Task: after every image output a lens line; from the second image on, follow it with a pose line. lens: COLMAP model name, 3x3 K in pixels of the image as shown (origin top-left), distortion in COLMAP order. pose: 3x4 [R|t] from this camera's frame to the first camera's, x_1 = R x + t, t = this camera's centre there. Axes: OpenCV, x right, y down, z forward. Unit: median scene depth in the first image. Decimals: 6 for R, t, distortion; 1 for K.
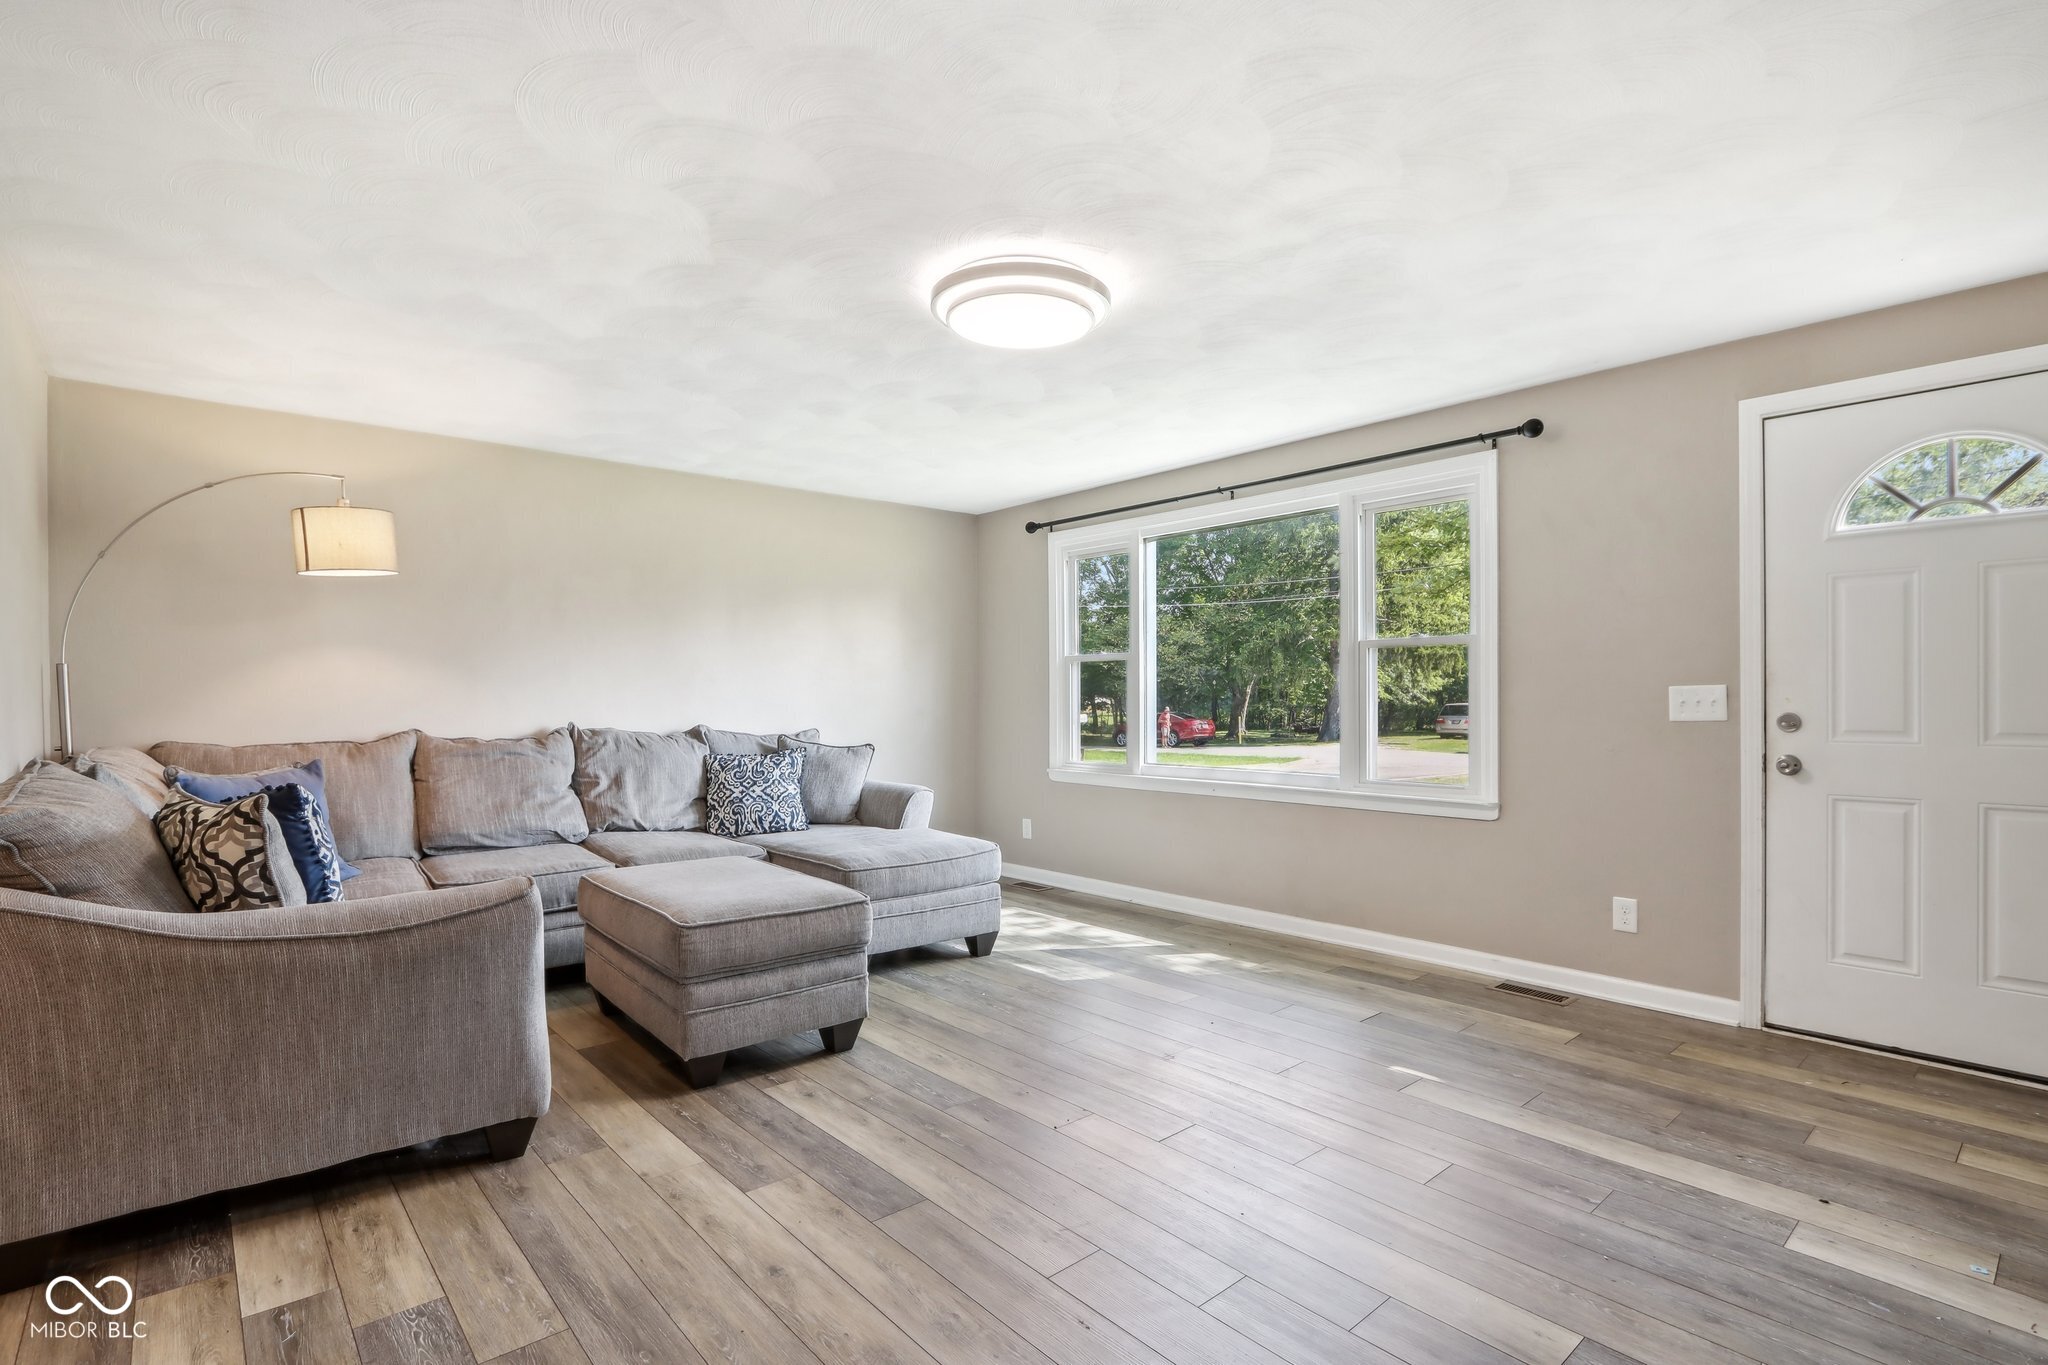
lens RADIAL K [[985.8, 0, 1025.1], [0, 985.8, 699.1], [0, 0, 1]] dist [-0.016859, 0.001744]
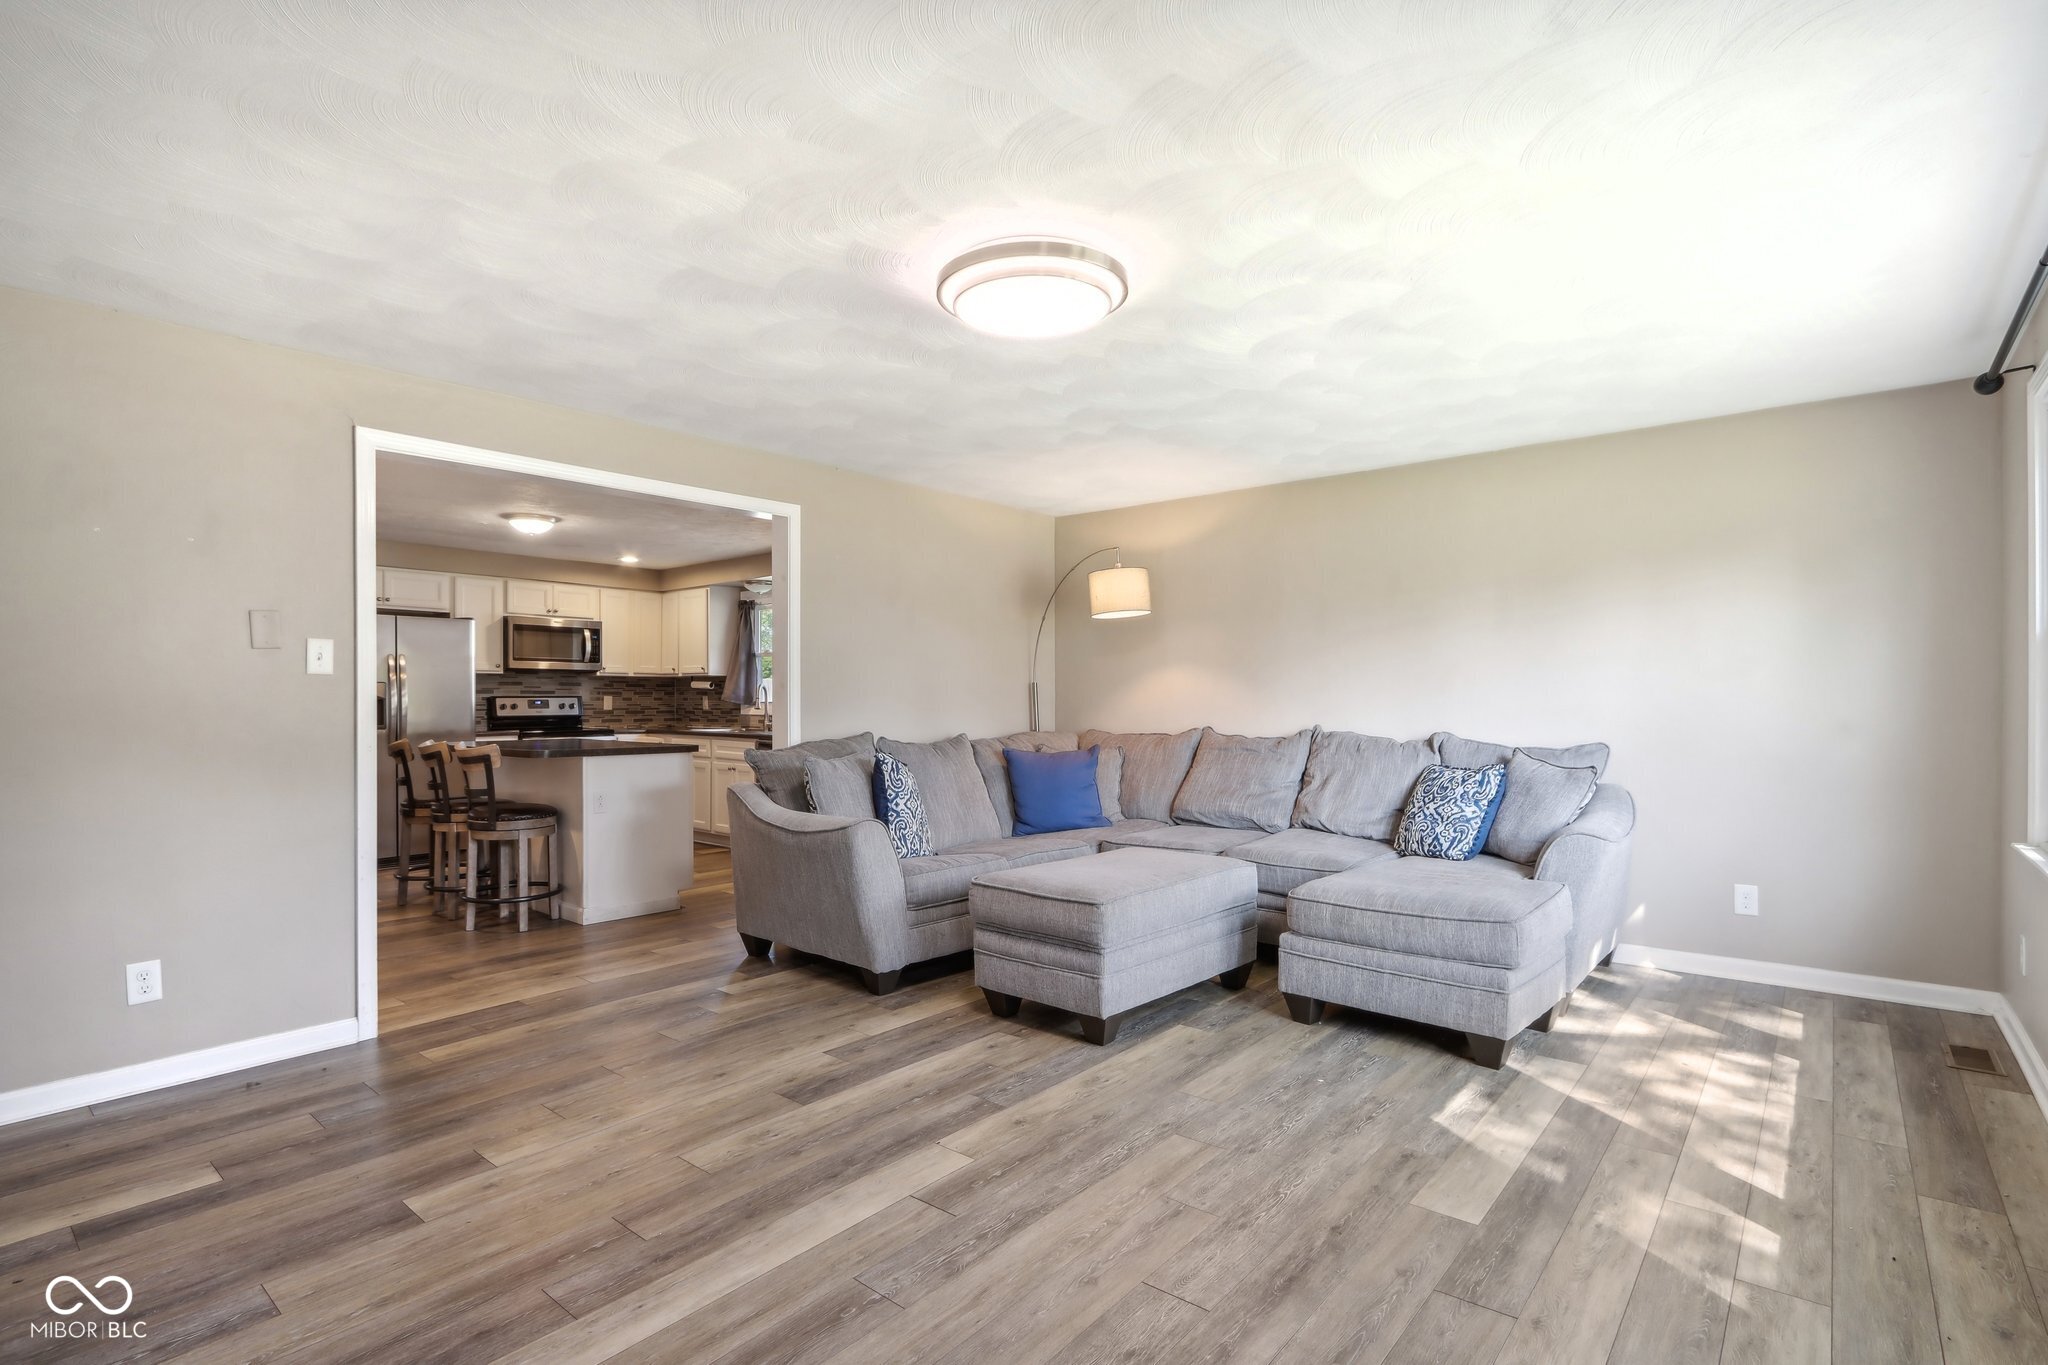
lens RADIAL K [[985.8, 0, 1040.5], [0, 985.8, 699.3], [0, 0, 1]] dist [-0.016859, 0.001744]
pose [[0.149013, 0.001435, -0.988834, 0.653308], [0.000189, 0.999999, 0.001480, -0.008383], [0.988835, -0.000408, 0.149012, 0.609395]]
